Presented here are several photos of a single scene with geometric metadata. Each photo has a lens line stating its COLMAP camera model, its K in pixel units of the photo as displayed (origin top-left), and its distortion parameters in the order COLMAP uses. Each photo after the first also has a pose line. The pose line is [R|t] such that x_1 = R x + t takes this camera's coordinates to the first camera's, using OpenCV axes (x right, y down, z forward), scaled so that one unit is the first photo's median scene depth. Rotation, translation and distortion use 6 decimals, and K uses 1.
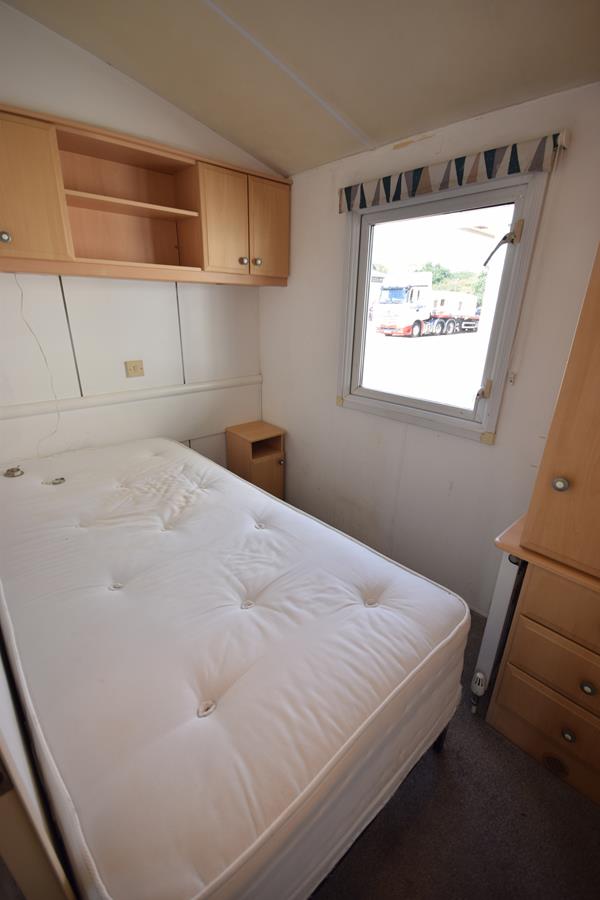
lens RADIAL K [[393.4, 0, 300.6], [0, 393.4, 456.1], [0, 0, 1]] dist [0.008980, -0.010462]
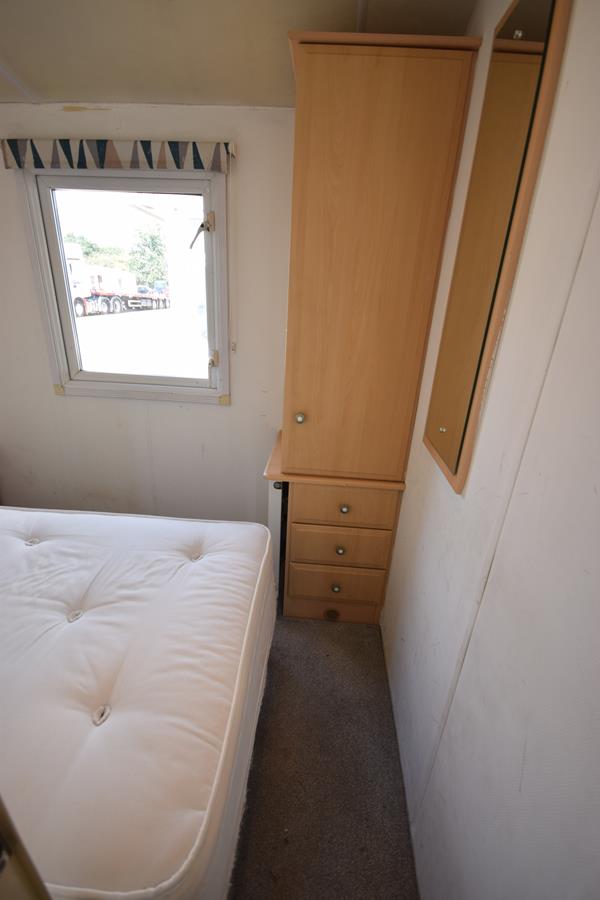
lens RADIAL K [[393.4, 0, 300.6], [0, 393.4, 456.1], [0, 0, 1]] dist [0.008980, -0.010462]
pose [[0.720146, -0.249211, 0.647521, -0.168342], [0.217463, 0.967314, 0.130436, 0.011544], [-0.658862, 0.046878, 0.750801, -0.023564]]
